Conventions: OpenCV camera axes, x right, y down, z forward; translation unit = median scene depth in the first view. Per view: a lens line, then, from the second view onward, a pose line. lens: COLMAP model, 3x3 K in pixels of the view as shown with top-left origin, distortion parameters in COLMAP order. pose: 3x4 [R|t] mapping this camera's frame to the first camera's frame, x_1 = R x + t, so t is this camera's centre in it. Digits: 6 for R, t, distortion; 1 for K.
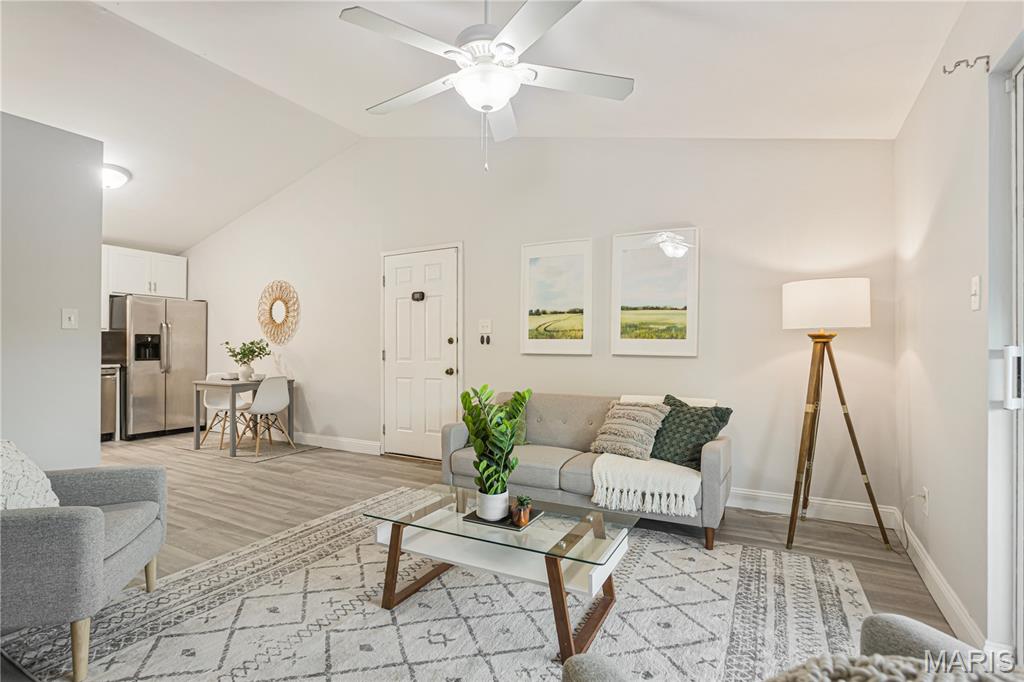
lens RADIAL K [[494.2, 0, 506.9], [0, 494.2, 338.4], [0, 0, 1]] dist [-0.005024, 0.002164]
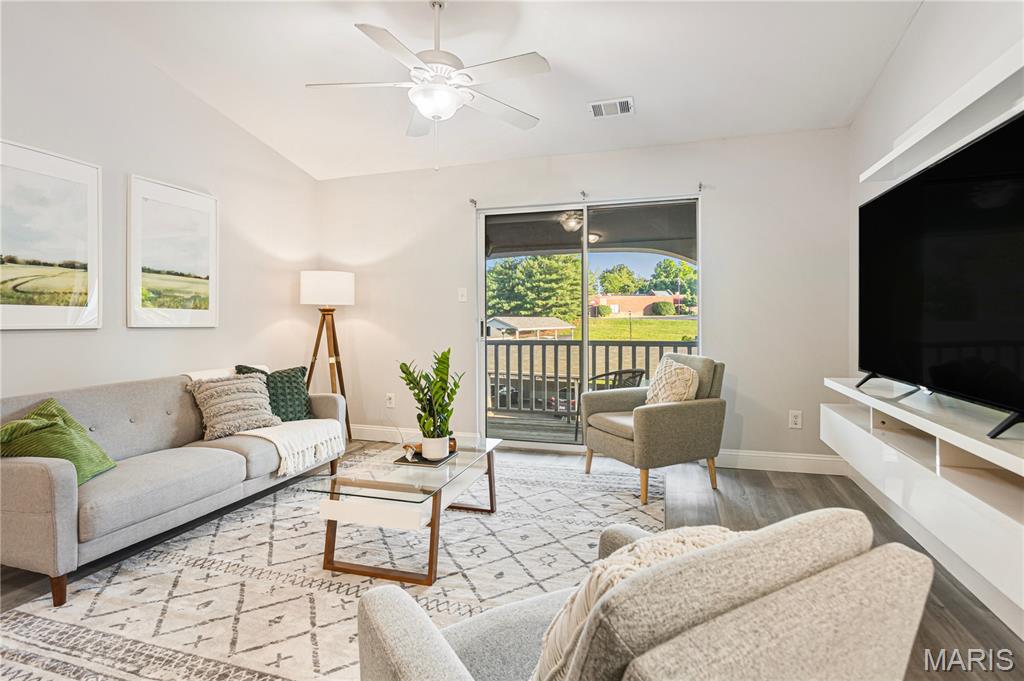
lens RADIAL K [[520.9, 0, 508.3], [0, 520.9, 319.8], [0, 0, 1]] dist [-0.002836, 0.000823]
pose [[-0.200327, -0.004796, 0.979717, -0.736931], [-0.014779, 0.999889, 0.001873, 0.010383], [-0.979618, -0.014104, -0.200376, 0.609958]]
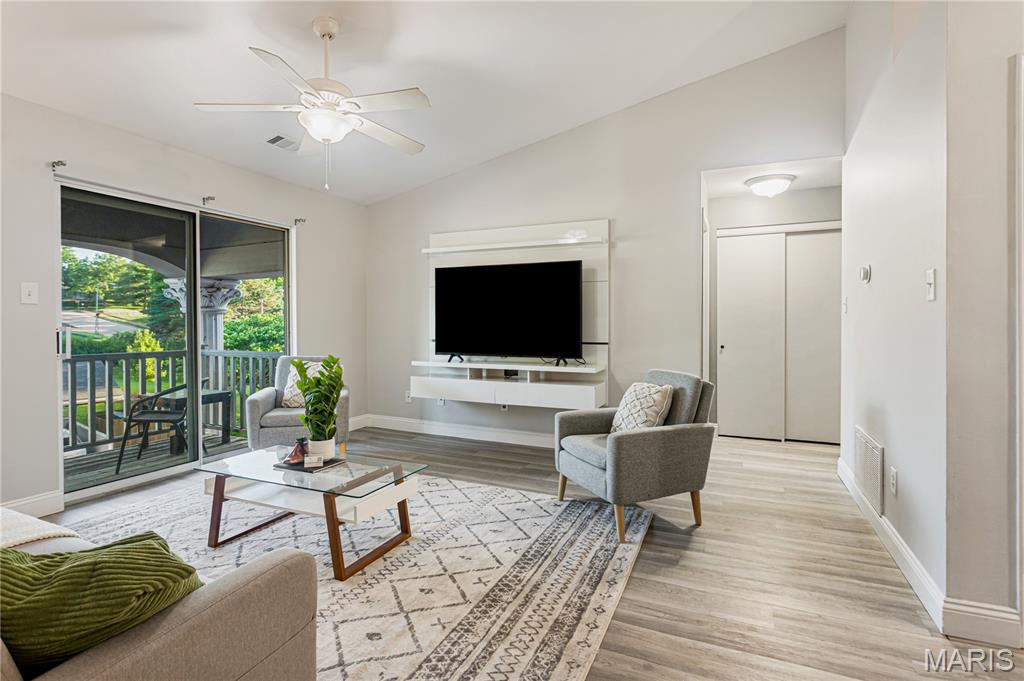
lens RADIAL K [[503.1, 0, 518.8], [0, 503.1, 329.5], [0, 0, 1]] dist [-0.001749, 0.001778]
pose [[-0.995655, -0.001486, -0.093106, -0.232949], [-0.000855, 0.999976, -0.006824, 0.017700], [0.093113, -0.006715, -0.995633, 1.318847]]
